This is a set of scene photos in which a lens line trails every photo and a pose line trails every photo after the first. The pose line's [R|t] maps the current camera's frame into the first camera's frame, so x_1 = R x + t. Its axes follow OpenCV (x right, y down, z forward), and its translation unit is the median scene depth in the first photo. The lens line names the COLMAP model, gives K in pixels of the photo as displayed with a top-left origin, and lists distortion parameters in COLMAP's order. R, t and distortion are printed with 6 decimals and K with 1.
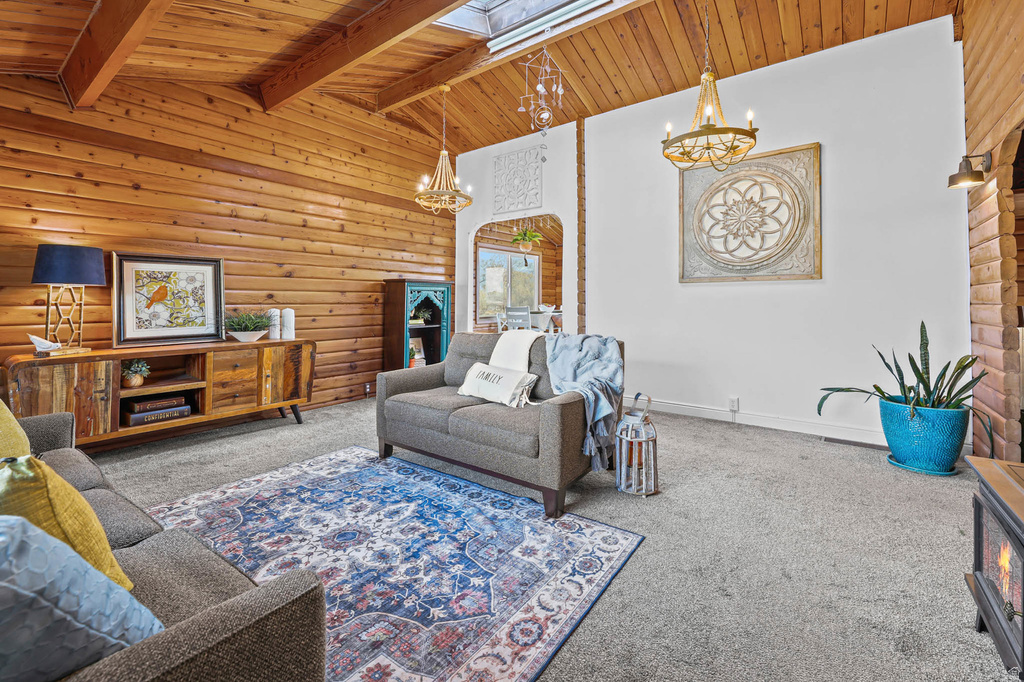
lens RADIAL K [[420.1, 0, 481.7], [0, 420.1, 291.8], [0, 0, 1]] dist [0.002102, -0.002158]
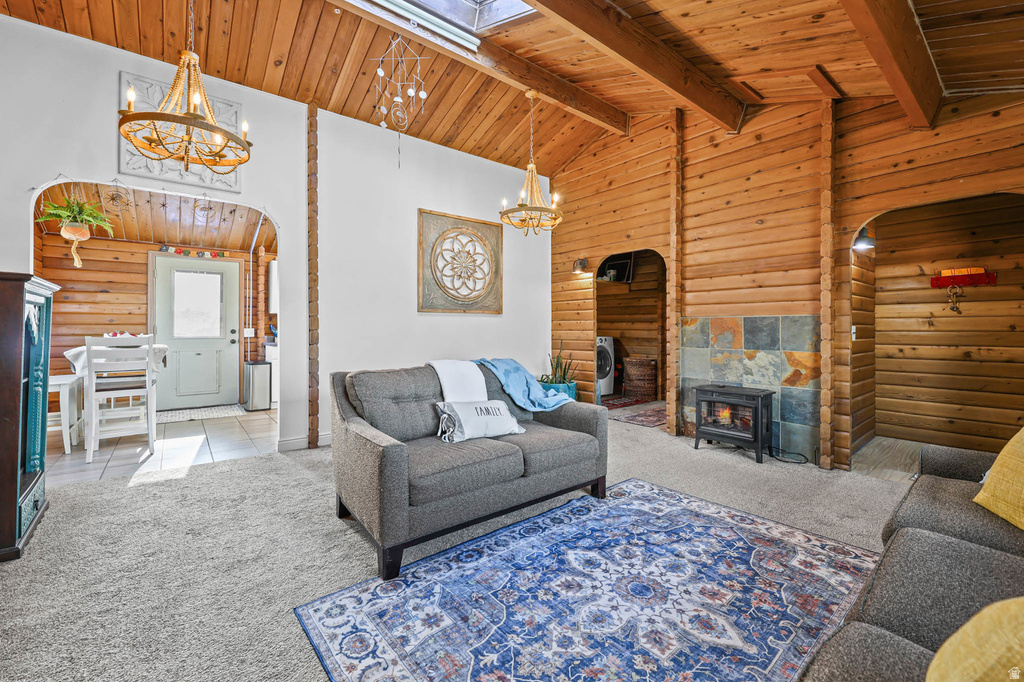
lens RADIAL K [[420.1, 0, 536.4], [0, 420.1, 325.4], [0, 0, 1]] dist [0.002102, -0.002158]
pose [[0.217297, 0.009269, 0.976061, -1.096509], [-0.028108, 0.999600, -0.003235, 0.020038], [-0.975701, -0.026732, 0.217471, 0.904664]]
